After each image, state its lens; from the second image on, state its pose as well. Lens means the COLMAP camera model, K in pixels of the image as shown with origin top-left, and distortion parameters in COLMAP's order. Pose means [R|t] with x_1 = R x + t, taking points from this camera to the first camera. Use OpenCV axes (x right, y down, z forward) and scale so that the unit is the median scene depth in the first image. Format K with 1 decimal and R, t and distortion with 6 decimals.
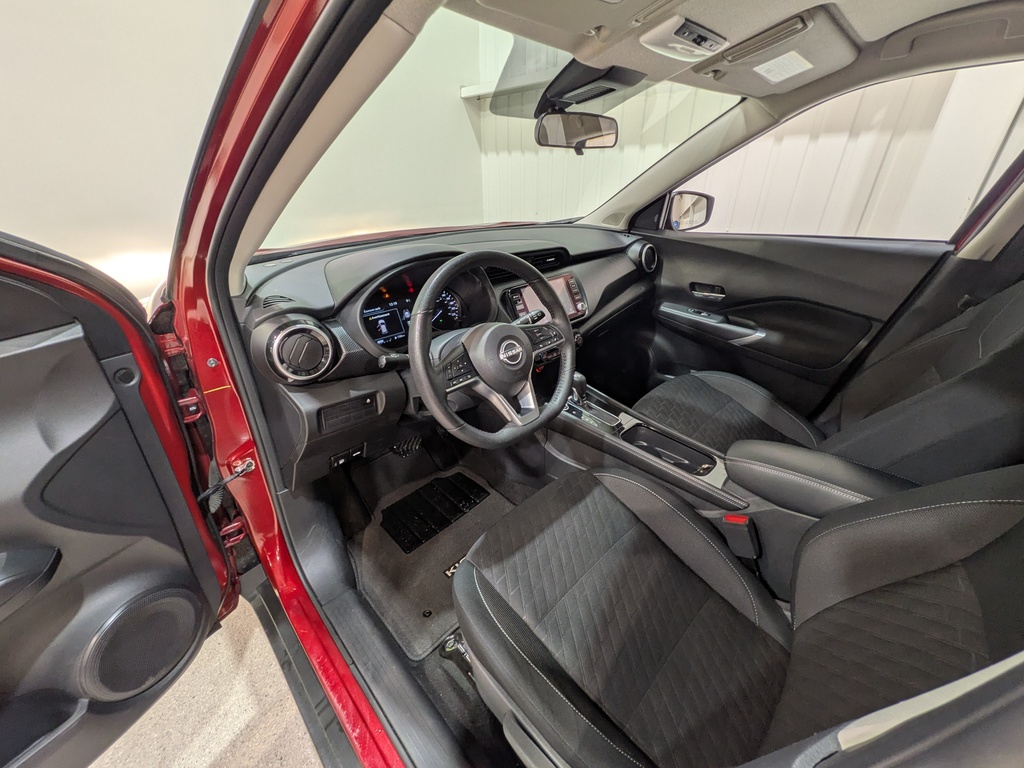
lens RADIAL K [[403.8, 0, 515.6], [0, 403.8, 381.2], [0, 0, 1]] dist [0.000558, -0.000127]
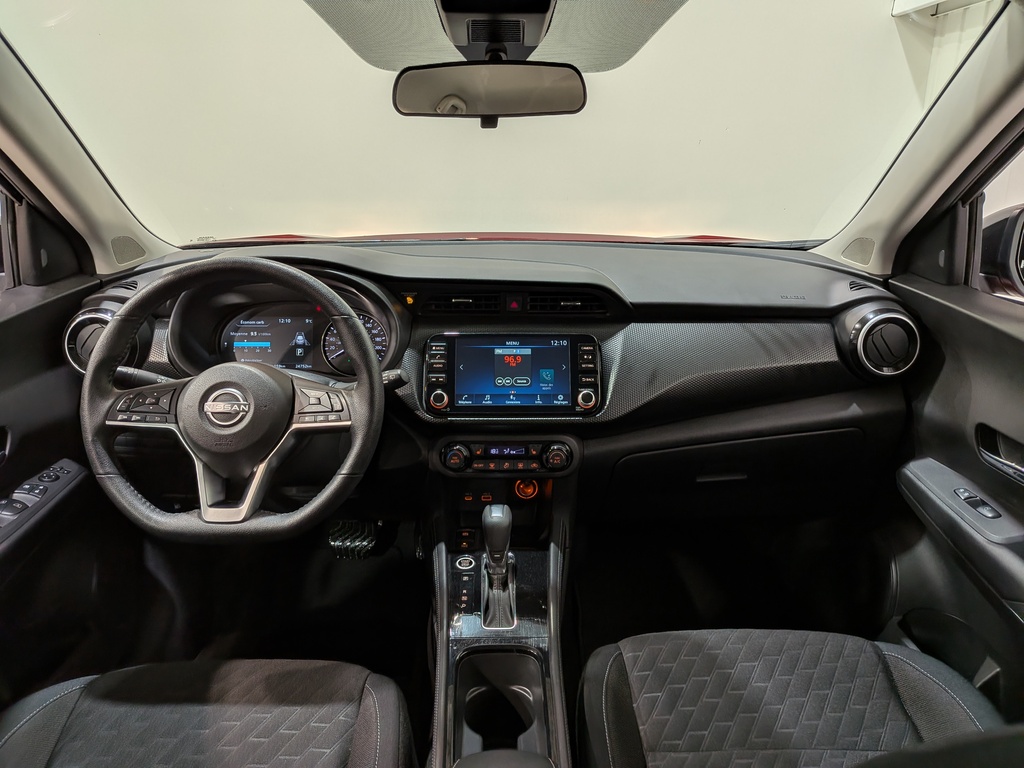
lens RADIAL K [[739.7, 0, 512.2], [0, 739.7, 382.4], [0, 0, 1]] dist [0.064618, -0.109452]
pose [[0.720431, 0.220853, -0.657422, 0.581277], [-0.325254, 0.944821, -0.039025, -0.110546], [0.612527, 0.241944, 0.752511, 0.183911]]
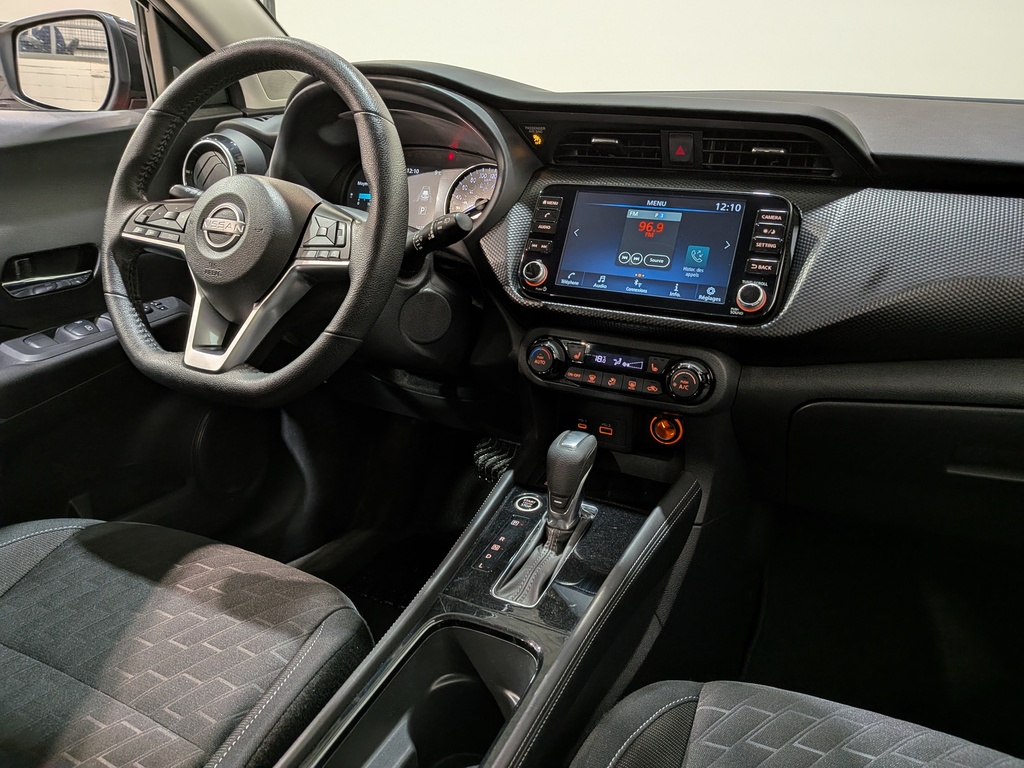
lens RADIAL K [[739.7, 0, 515.7], [0, 739.7, 389.6], [0, 0, 1]] dist [0.064618, -0.109452]
pose [[0.323301, 0.352953, -0.878010, 0.529864], [-0.442536, 0.876520, 0.189403, -0.120947], [0.836444, 0.327317, 0.439574, 0.497539]]
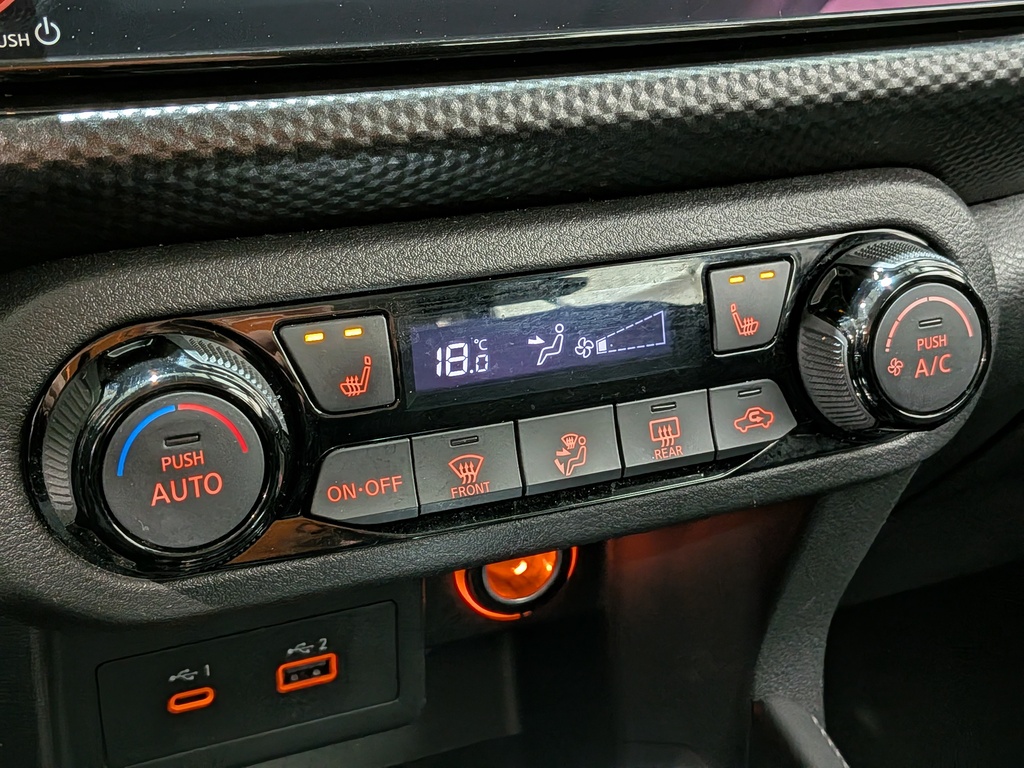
lens RADIAL K [[1493.5, 0, 514.3], [0, 1493.5, 372.8], [0, 0, 1]] dist [0.065332, 0.000000]
pose [[0.928777, 0.164924, -0.331924, 0.144127], [-0.188389, 0.981297, -0.039564, -0.057318], [0.319191, 0.099277, 0.942476, 0.590253]]
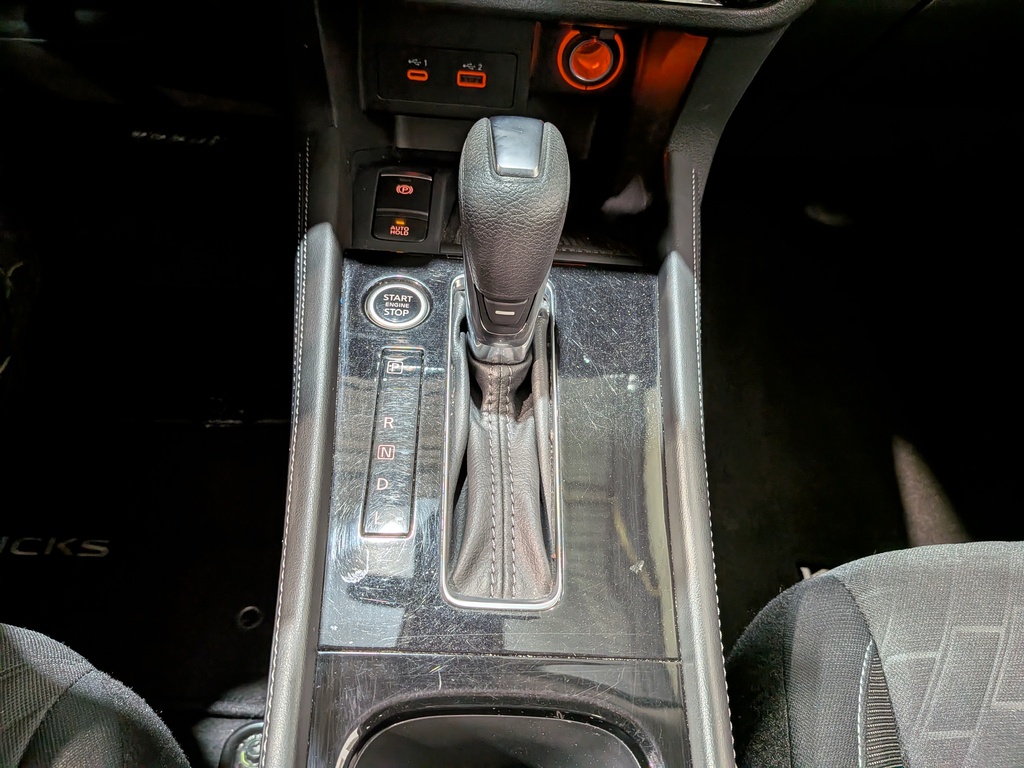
lens RADIAL K [[739.7, 0, 502.6], [0, 739.7, 388.0], [0, 0, 1]] dist [0.064618, -0.109452]
pose [[0.703311, 0.589699, -0.396999, 0.223366], [-0.403194, 0.790846, 0.460431, -0.051305], [0.585481, -0.163759, 0.793974, 0.596374]]
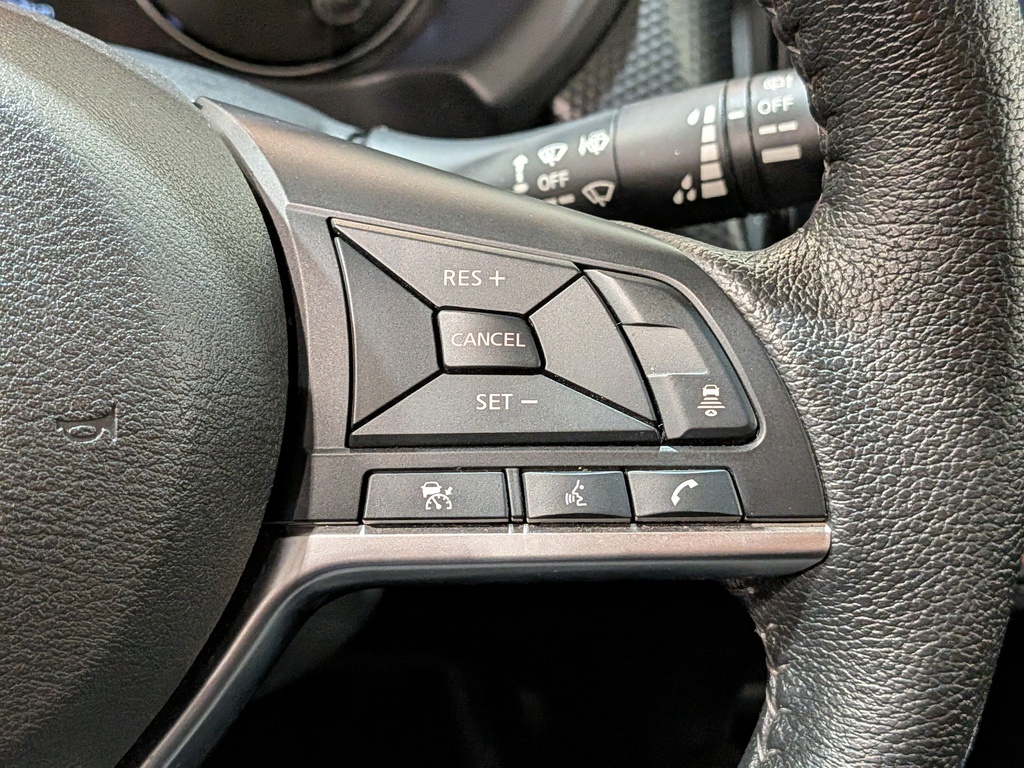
lens RADIAL K [[1493.5, 0, 507.2], [0, 1493.5, 382.4], [0, 0, 1]] dist [0.065332, 0.000000]
pose [[0.827724, 0.349769, -0.438787, 0.104498], [-0.342622, 0.934302, 0.098438, -0.076293], [0.444390, 0.068859, 0.893183, 0.432991]]
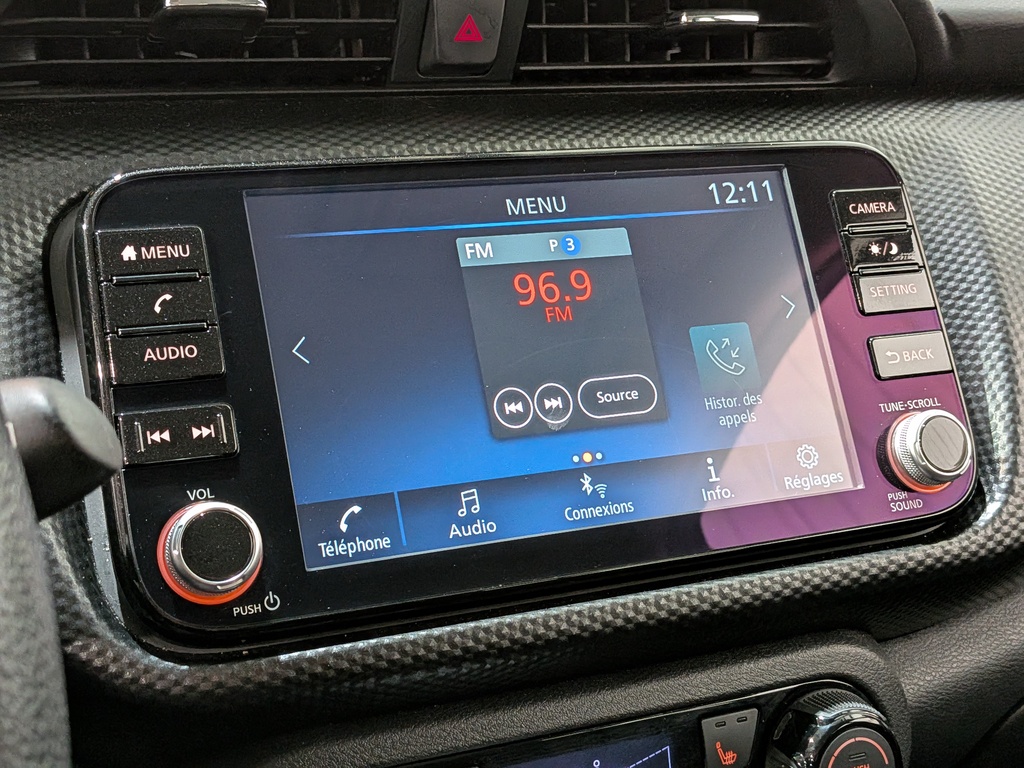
lens RADIAL K [[1493.5, 0, 508.6], [0, 1493.5, 391.9], [0, 0, 1]] dist [0.065332, 0.000000]
pose [[0.929861, 0.122886, -0.346782, 0.157818], [-0.186839, 0.969705, -0.157365, -0.094282], [0.316938, 0.211119, 0.924651, 0.491239]]
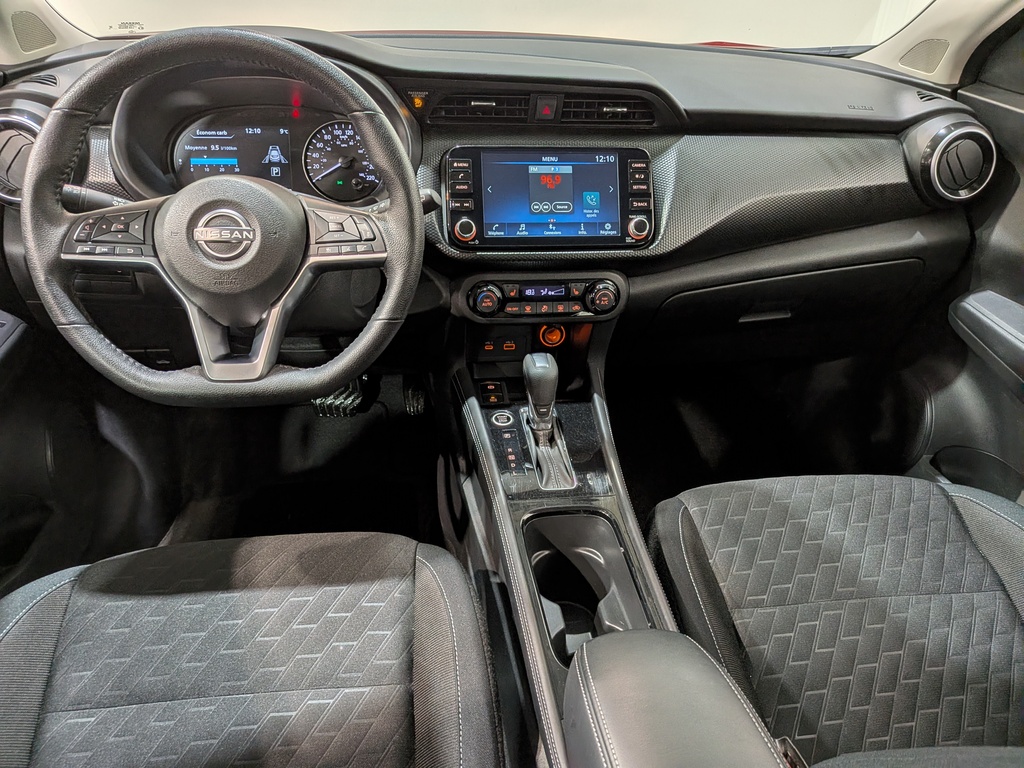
lens RADIAL K [[739.7, 0, 511.3], [0, 739.7, 398.2], [0, 0, 1]] dist [0.064618, -0.109452]
pose [[0.795444, 0.335426, -0.504735, 0.426661], [-0.312769, 0.940589, 0.132165, -0.058842], [0.519080, 0.052735, 0.853097, 0.203291]]
